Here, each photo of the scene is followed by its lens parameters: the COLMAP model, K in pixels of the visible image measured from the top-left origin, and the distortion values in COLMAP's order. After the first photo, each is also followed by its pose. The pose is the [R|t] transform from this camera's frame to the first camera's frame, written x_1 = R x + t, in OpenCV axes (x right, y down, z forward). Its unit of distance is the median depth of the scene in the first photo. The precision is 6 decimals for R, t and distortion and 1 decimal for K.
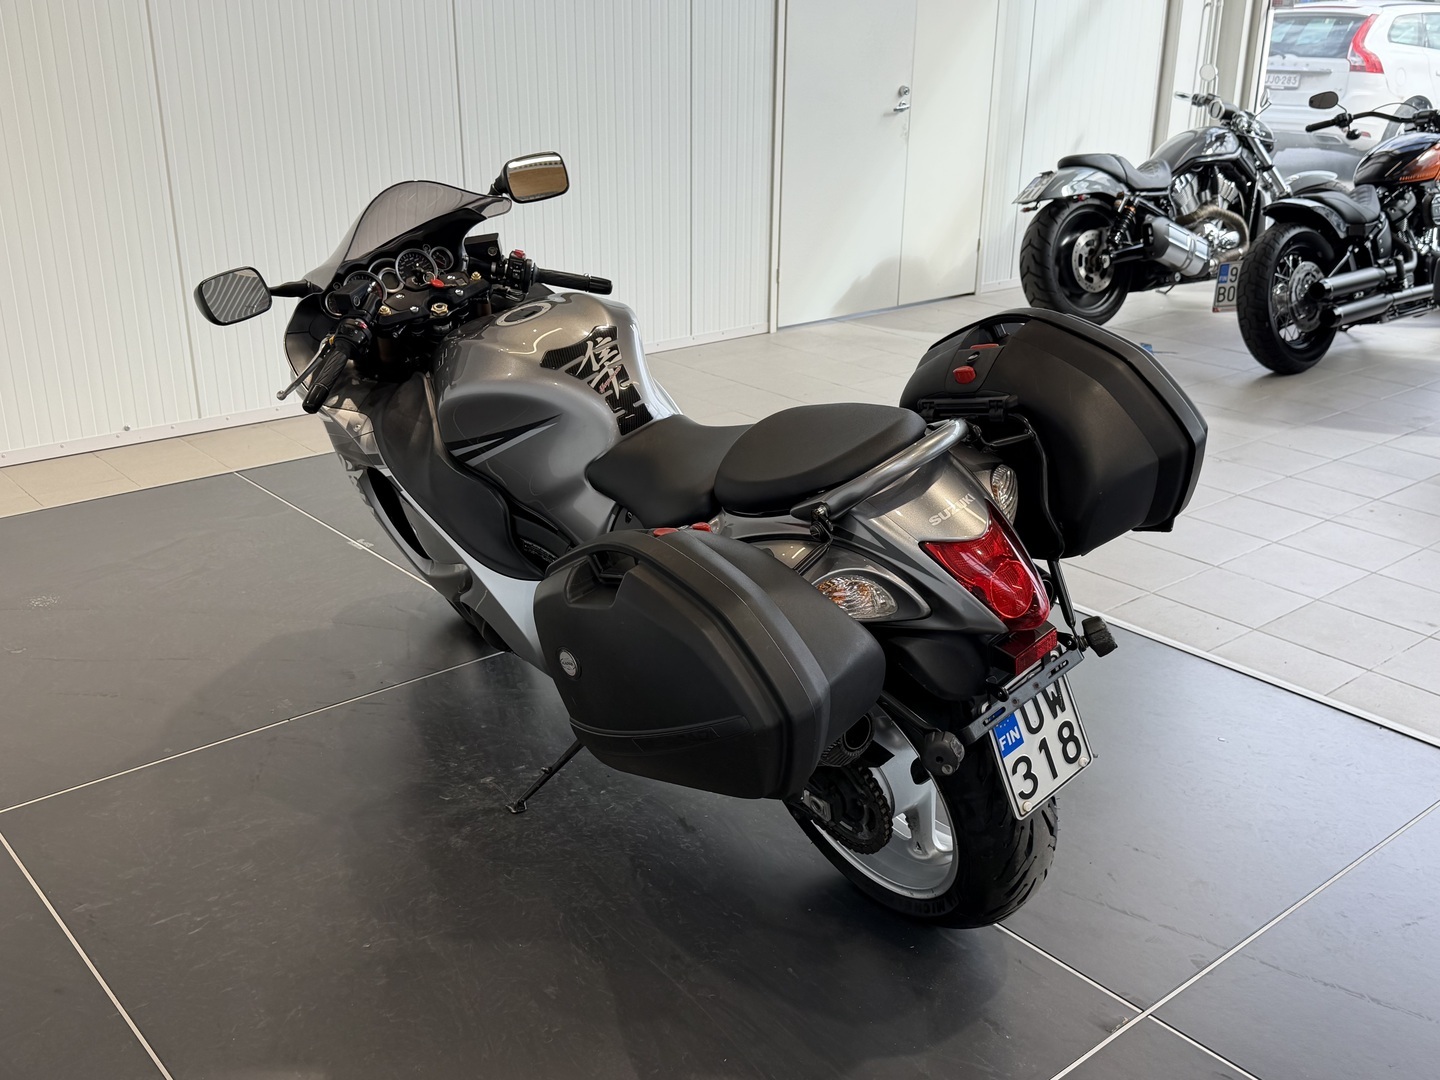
lens RADIAL K [[1448.7, 0, 720.0], [0, 1448.7, 540.0], [0, 0, 1]] dist [0.203711, -0.008938]
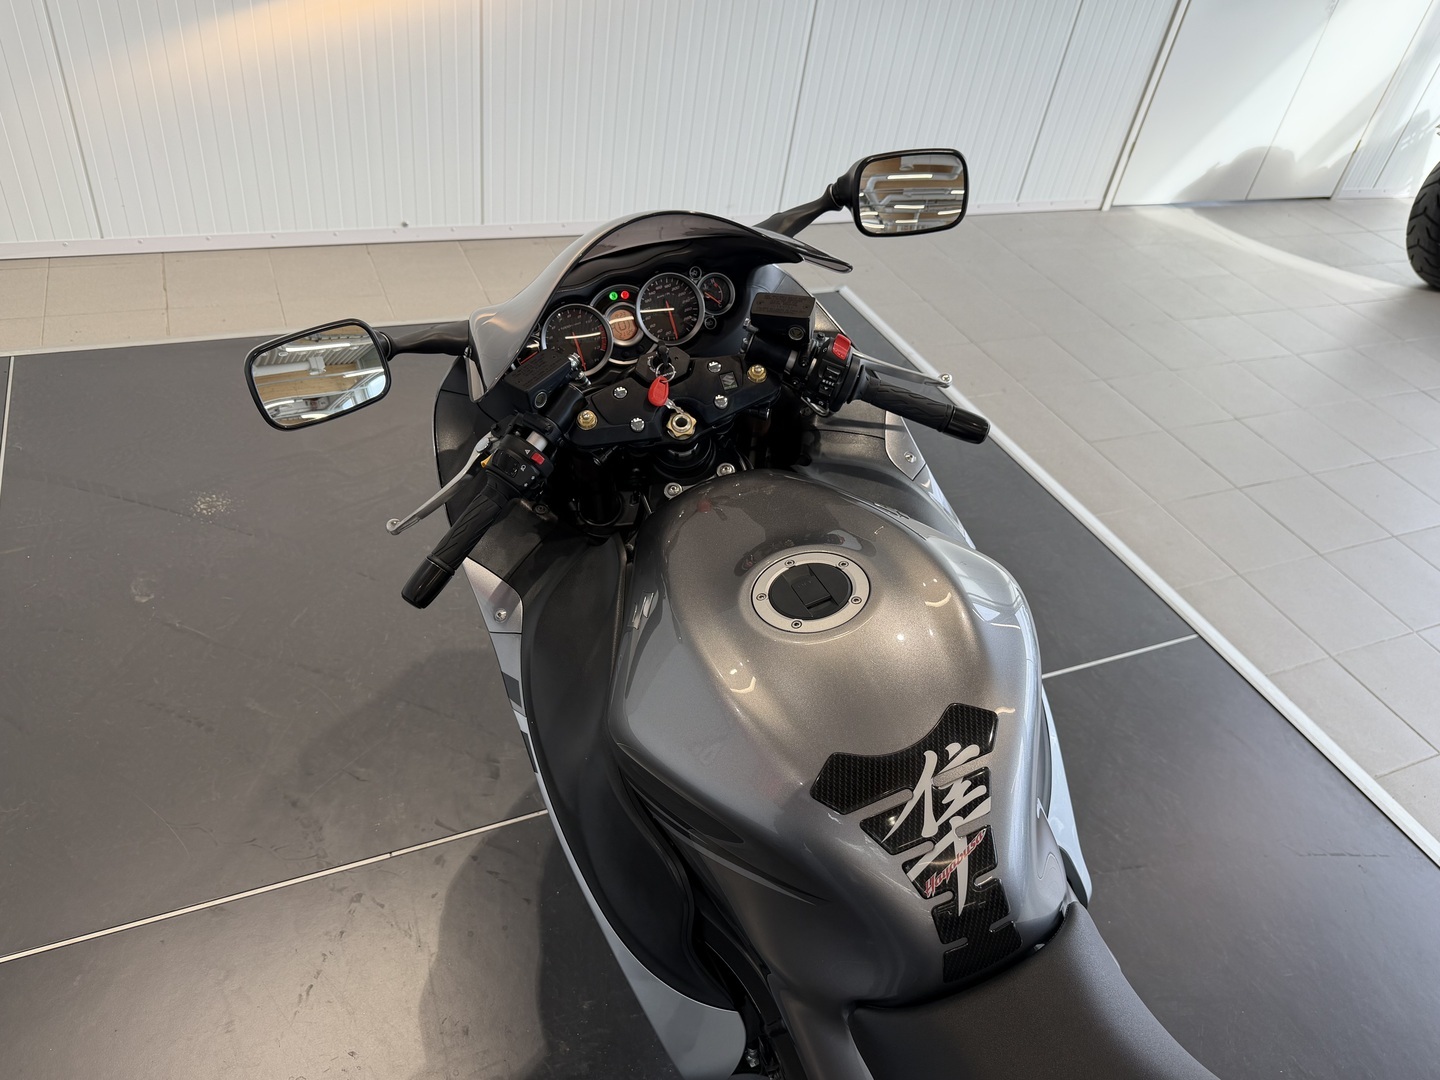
lens RADIAL K [[1076.0, 0, 749.3], [0, 1076.0, 542.7], [0, 0, 1]] dist [0.026986, -0.004399]
pose [[0.957991, 0.264252, -0.111464, -0.108350], [-0.219746, 0.926057, 0.306806, -0.251892], [0.184296, -0.269423, 0.945223, 0.603412]]
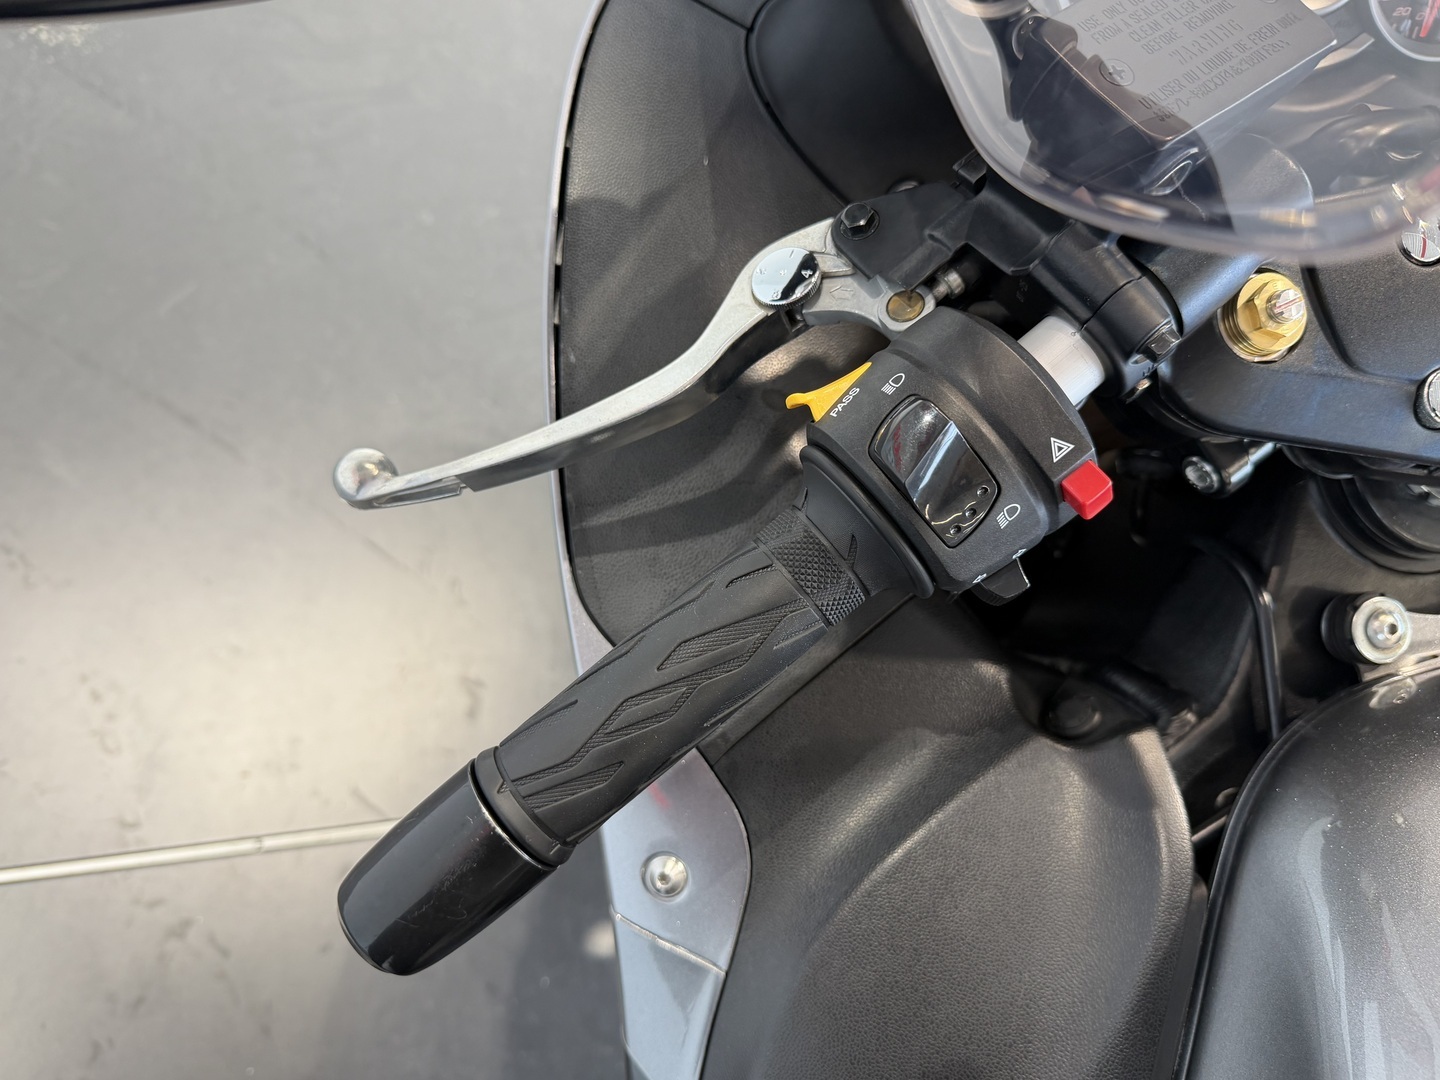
lens RADIAL K [[1000.3, 0, 720.0], [0, 1000.3, 540.0], [0, 0, 1]] dist [0.021443, -0.002346]
pose [[0.845565, 0.530360, 0.061145, -0.263459], [-0.467450, 0.680164, 0.564684, -0.167370], [0.257896, -0.506059, 0.823039, 0.906012]]
